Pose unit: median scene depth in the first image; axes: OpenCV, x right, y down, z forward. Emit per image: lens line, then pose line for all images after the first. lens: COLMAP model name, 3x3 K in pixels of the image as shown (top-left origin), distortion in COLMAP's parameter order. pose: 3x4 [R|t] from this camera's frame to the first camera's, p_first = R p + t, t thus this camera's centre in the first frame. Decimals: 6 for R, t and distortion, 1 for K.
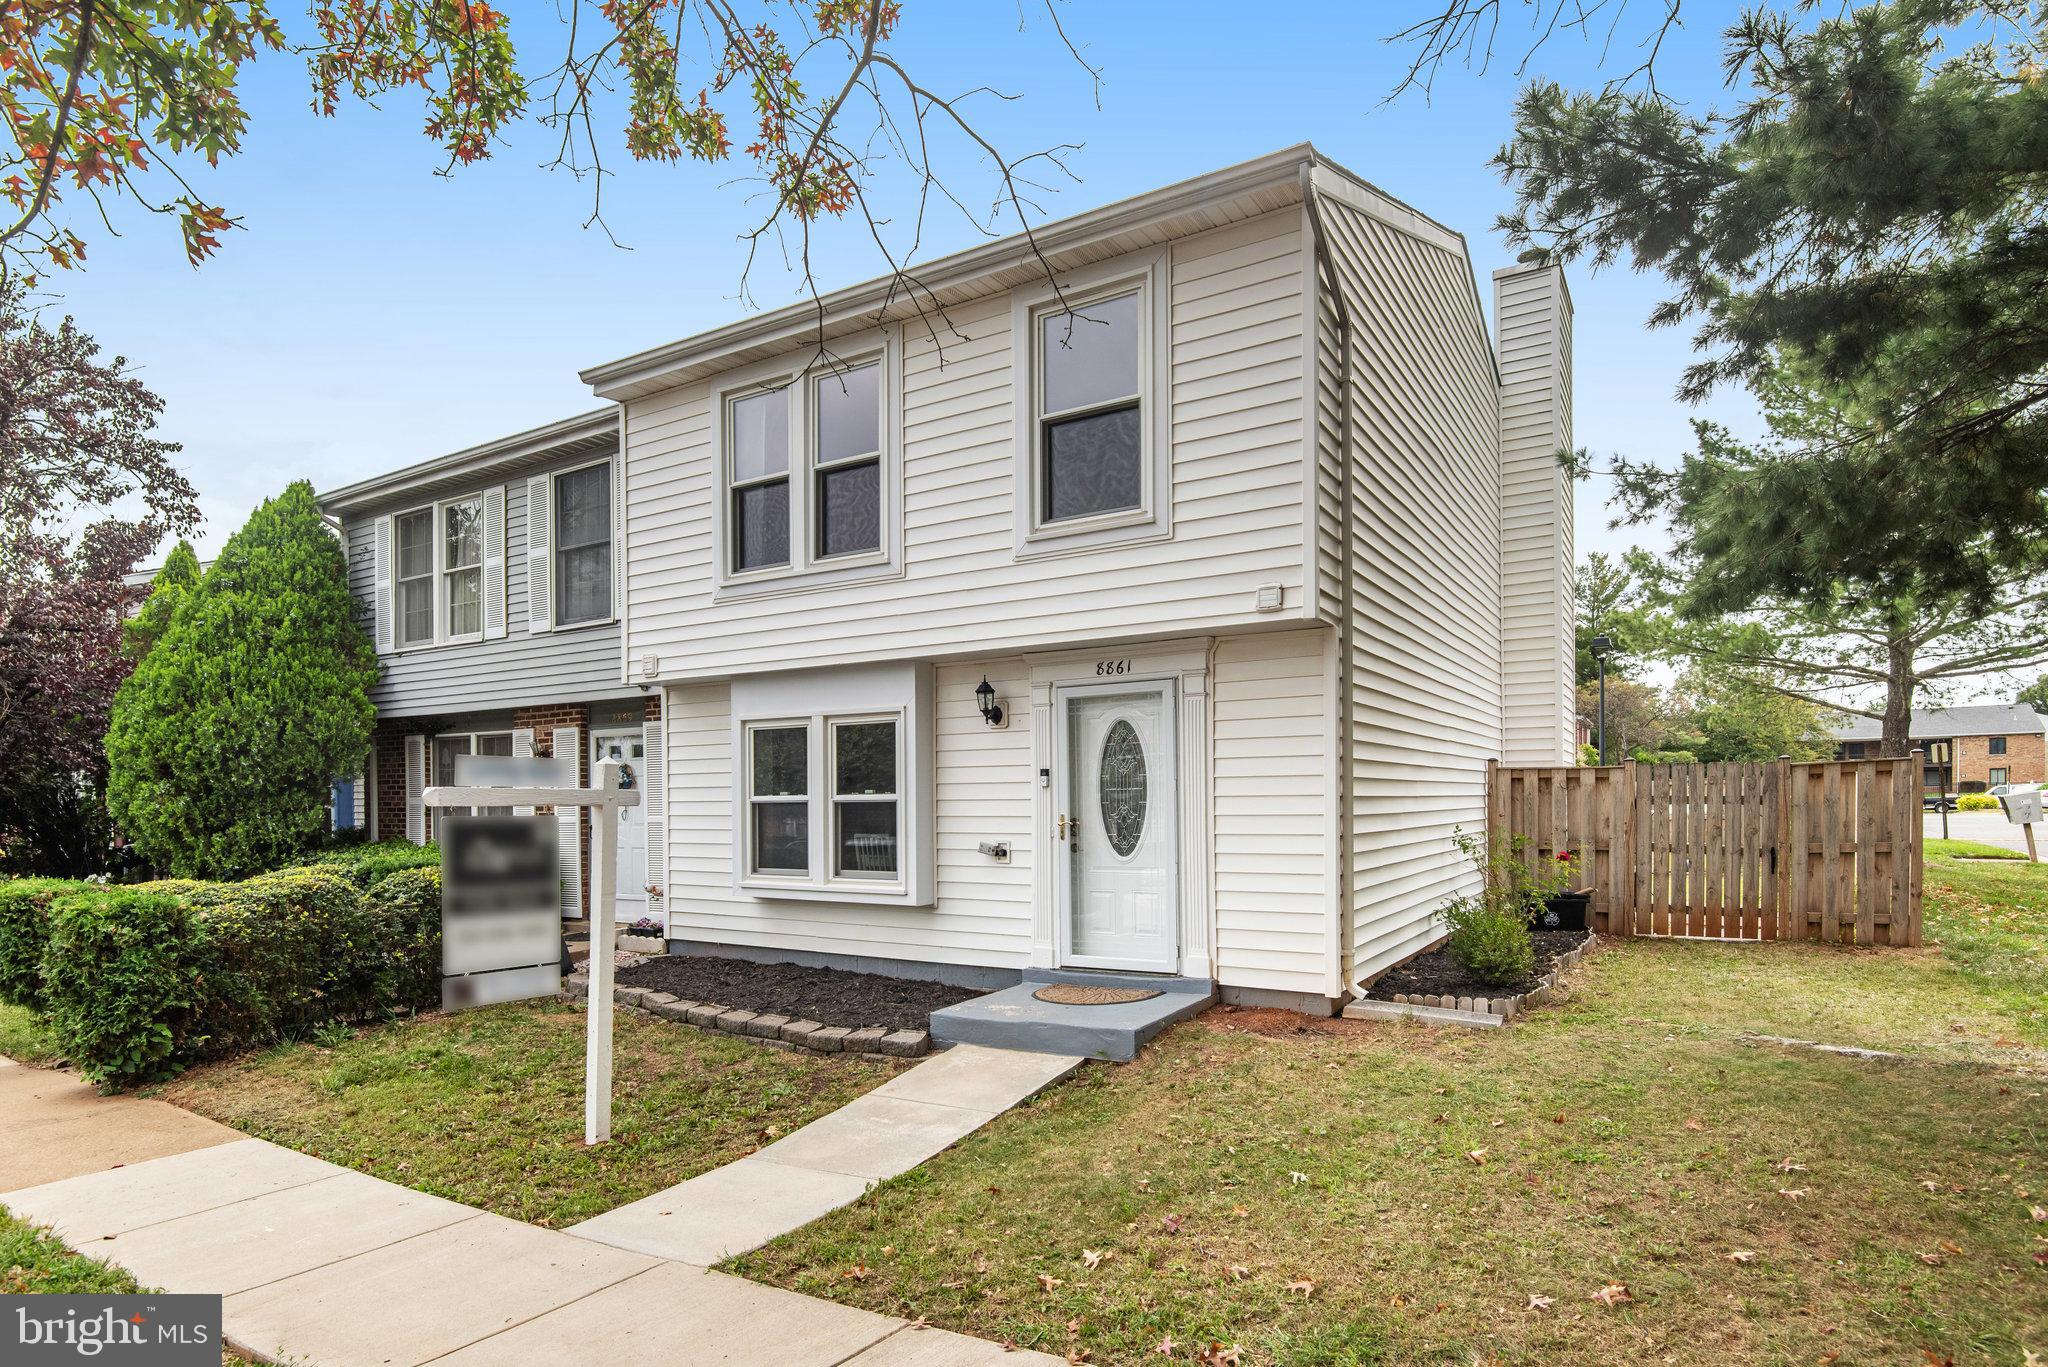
lens RADIAL K [[991.5, 0, 1020.9], [0, 991.5, 696.7], [0, 0, 1]] dist [-0.001459, -0.019533]
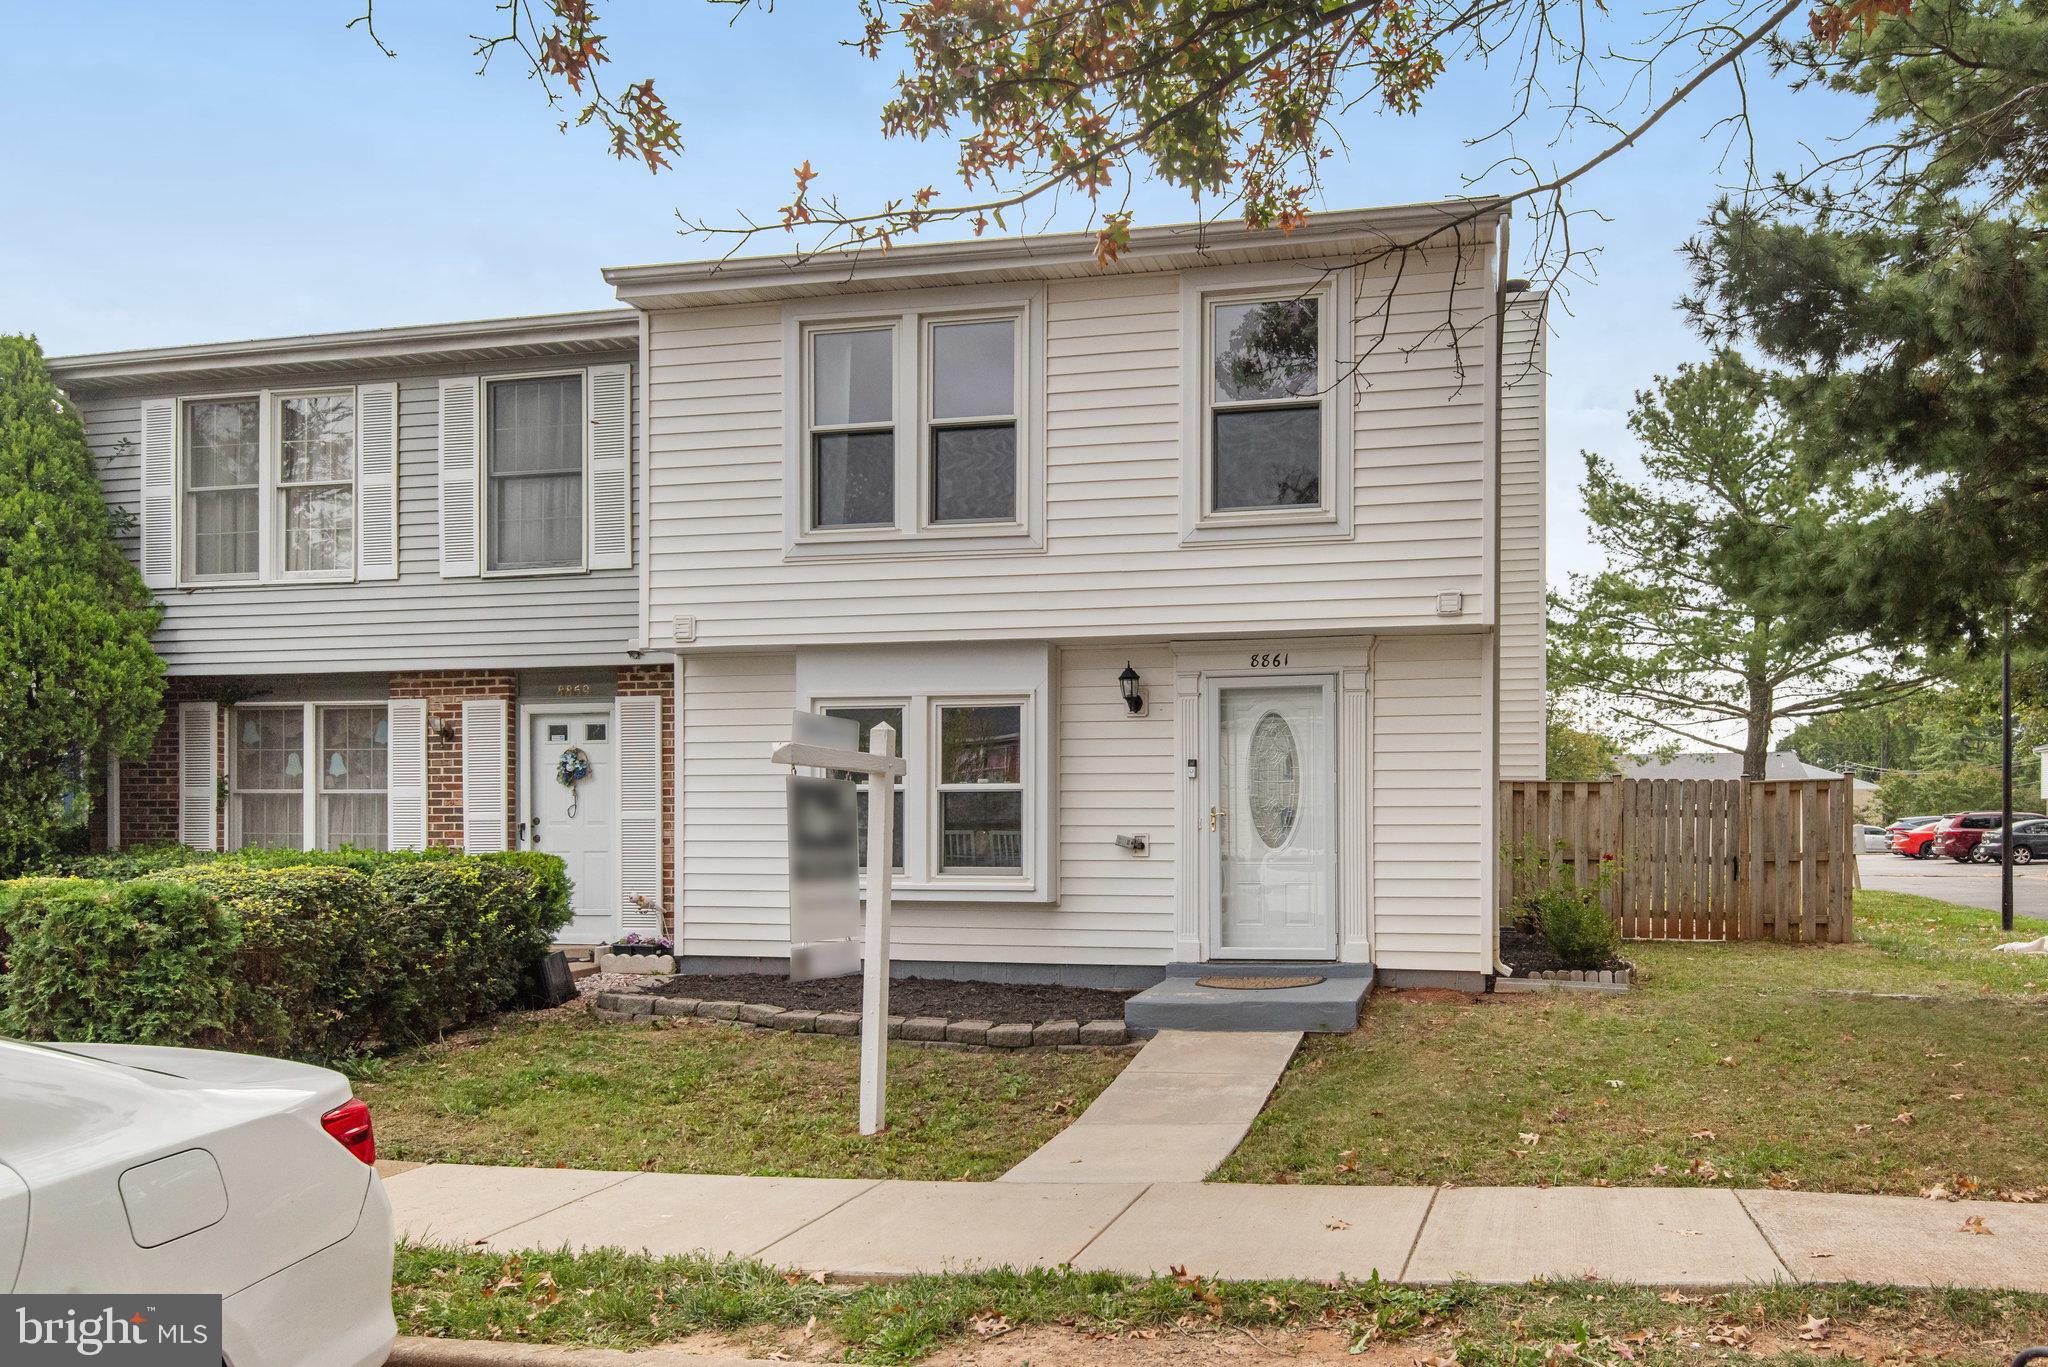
lens RADIAL K [[1306.5, 0, 1024.0], [0, 1306.5, 683.5], [0, 0, 1]] dist [0.007833, -0.017011]
pose [[0.948255, 0.051631, 0.313283, -0.496565], [-0.044358, 0.998556, -0.030302, 0.040467], [-0.314395, 0.014838, 0.949176, -0.161307]]
